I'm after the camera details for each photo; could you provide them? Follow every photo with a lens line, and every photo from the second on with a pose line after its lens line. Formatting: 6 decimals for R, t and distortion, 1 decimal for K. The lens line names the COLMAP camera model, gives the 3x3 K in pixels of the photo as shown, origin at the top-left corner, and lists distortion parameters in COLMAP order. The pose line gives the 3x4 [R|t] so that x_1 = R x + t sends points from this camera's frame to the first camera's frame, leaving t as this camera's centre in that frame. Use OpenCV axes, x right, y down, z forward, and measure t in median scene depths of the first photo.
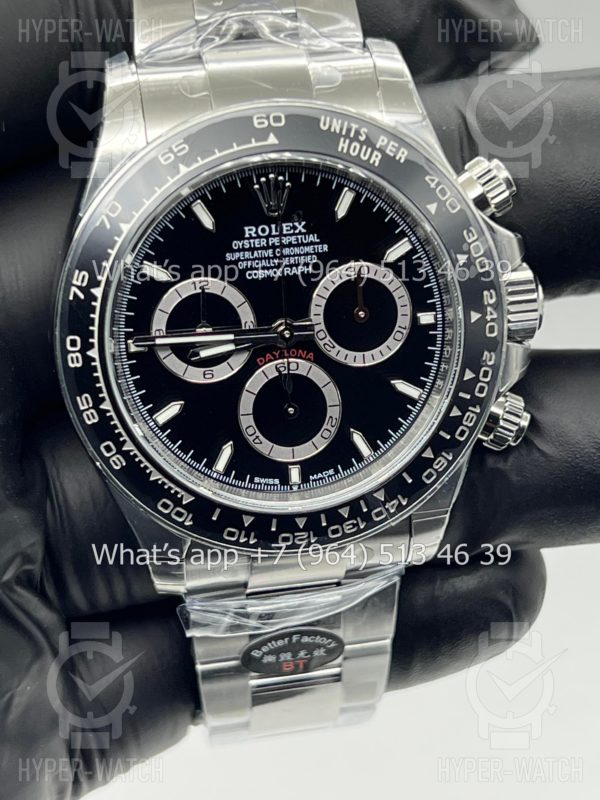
lens RADIAL K [[1865.5, 0, 300.3], [0, 1865.5, 402.4], [0, 0, 1]] dist [0.088705, 0.000000]
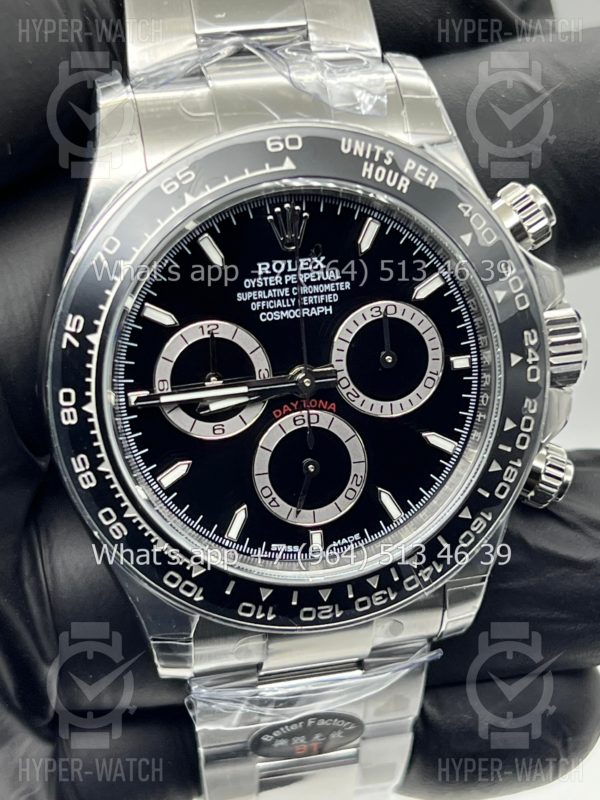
lens RADIAL K [[1865.5, 0, 294.4], [0, 1865.5, 395.5], [0, 0, 1]] dist [0.088705, 0.000000]
pose [[0.999156, -0.017479, 0.037165, -0.045867], [0.018600, 0.999376, -0.030020, -0.003901], [-0.036617, 0.030686, 0.998858, 0.112043]]
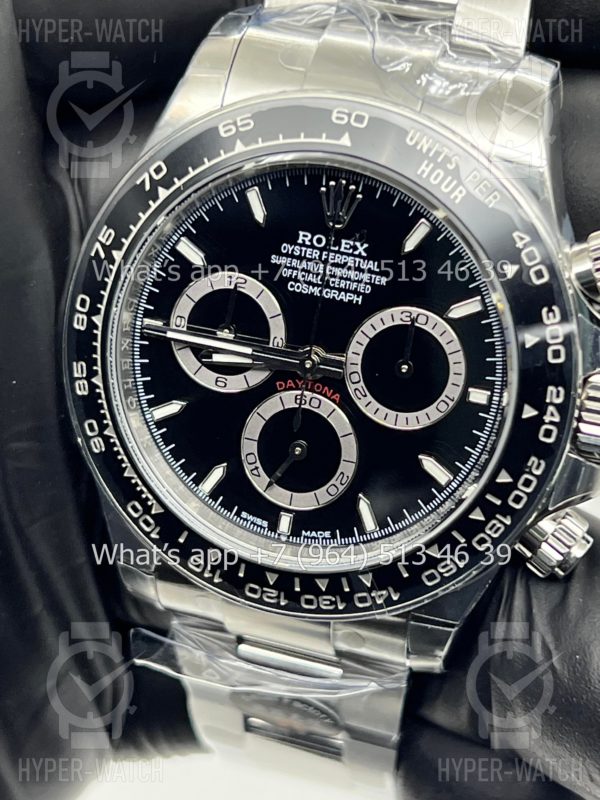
lens RADIAL K [[1865.5, 0, 305.4], [0, 1865.5, 396.7], [0, 0, 1]] dist [0.088705, 0.000000]
pose [[0.884619, 0.301469, -0.355760, 0.298148], [-0.293681, 0.952787, 0.077130, -0.087317], [0.362215, 0.036249, 0.931389, 0.200580]]
